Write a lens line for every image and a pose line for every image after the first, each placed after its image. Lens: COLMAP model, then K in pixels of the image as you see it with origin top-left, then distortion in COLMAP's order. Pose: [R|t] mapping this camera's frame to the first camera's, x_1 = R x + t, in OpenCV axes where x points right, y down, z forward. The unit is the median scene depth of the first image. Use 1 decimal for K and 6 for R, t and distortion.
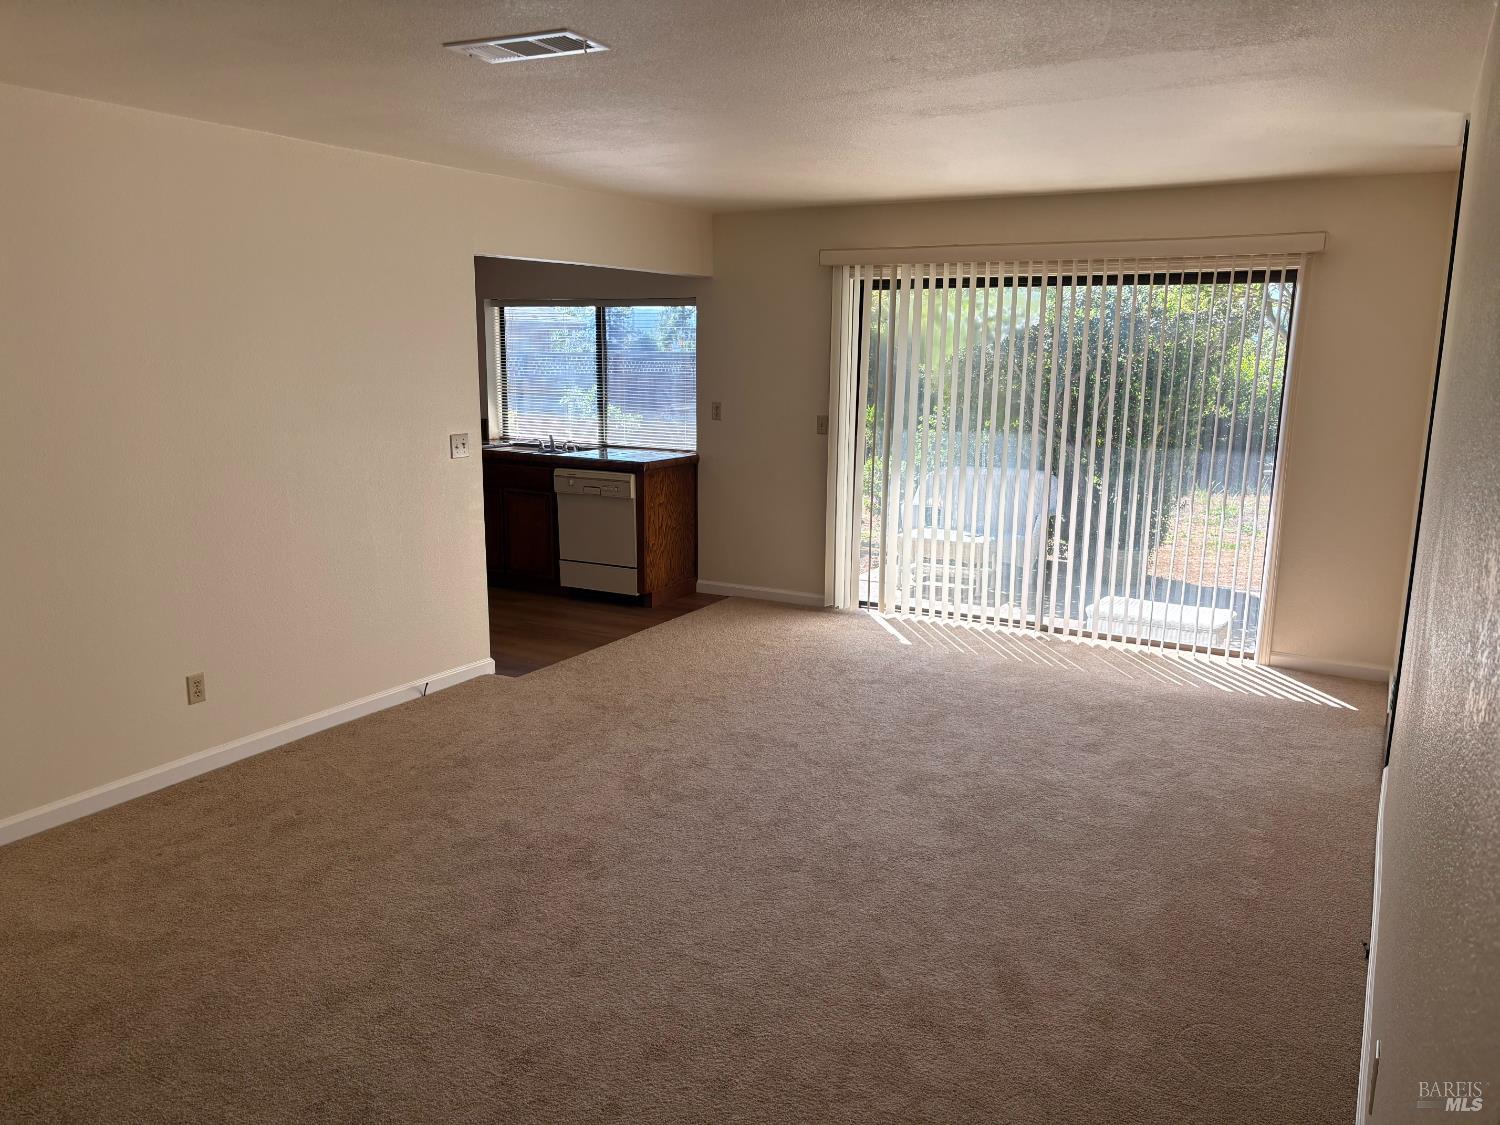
lens RADIAL K [[1144.3, 0, 750.4], [0, 1144.3, 563.7], [0, 0, 1]] dist [0.057991, -0.036173]
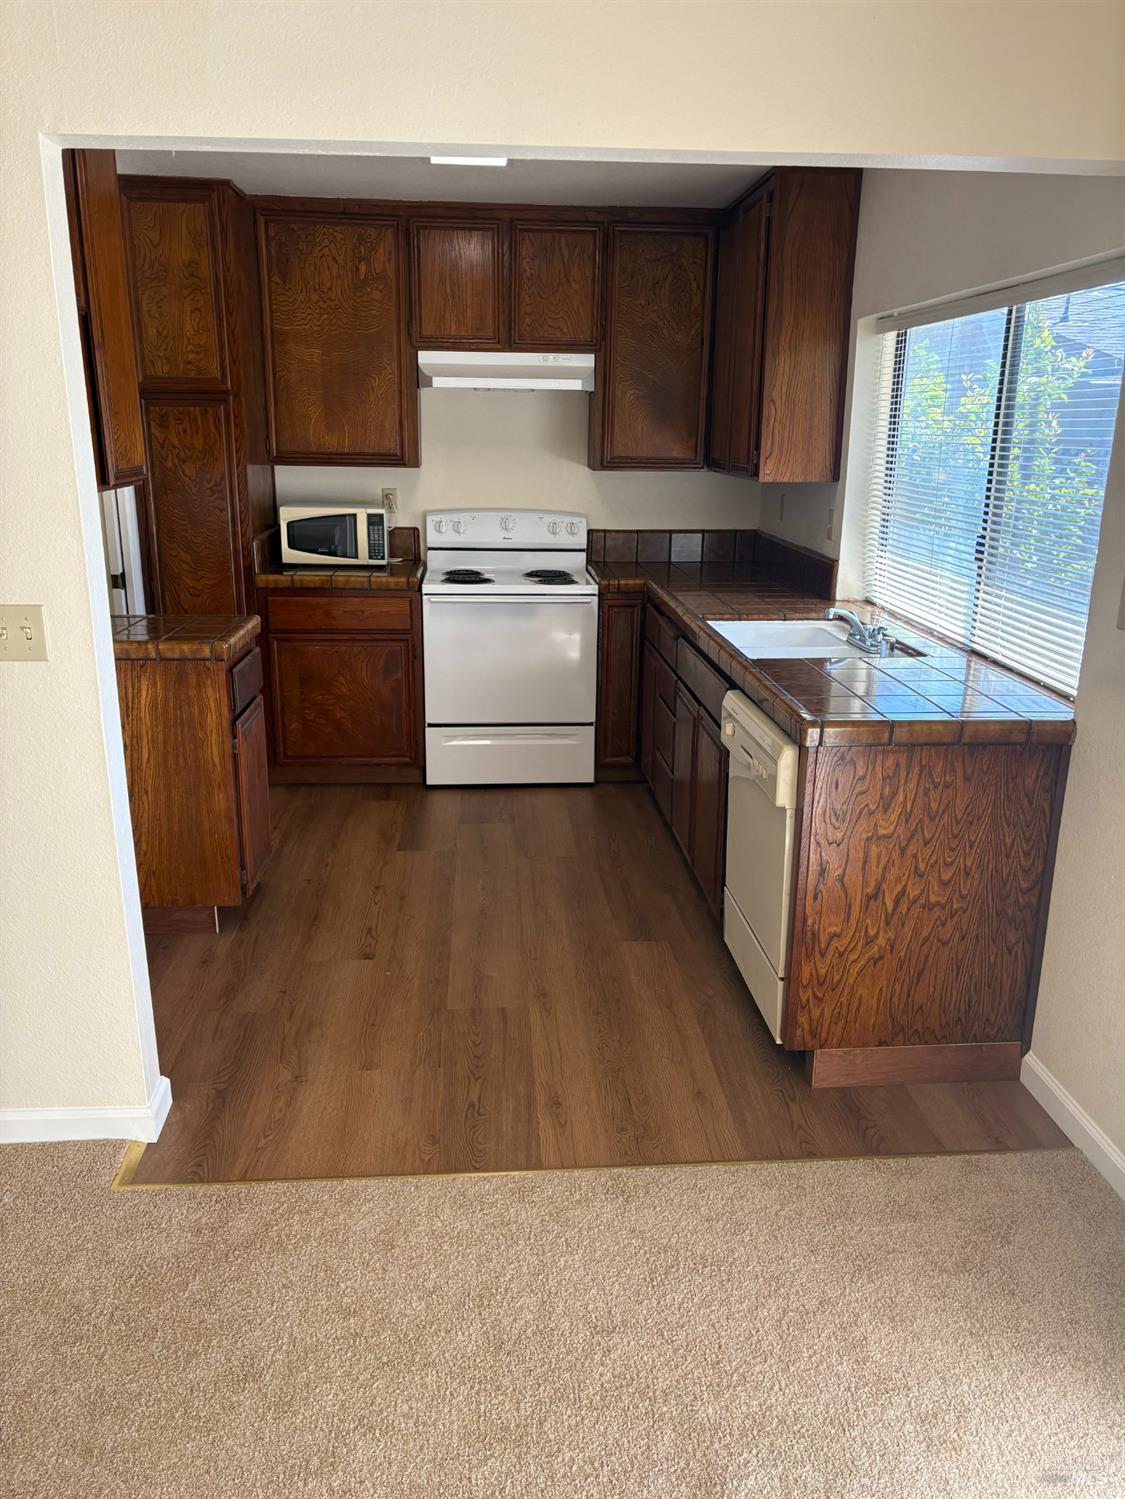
lens RADIAL K [[1143.5, 0, 561.4], [0, 1143.5, 750.6], [0, 0, 1]] dist [0.057991, -0.036173]
pose [[0.548658, 0.232715, -0.803006, 0.155479], [-0.164562, 0.971750, 0.169180, -0.124592], [0.819691, 0.039322, 0.571454, 0.691674]]
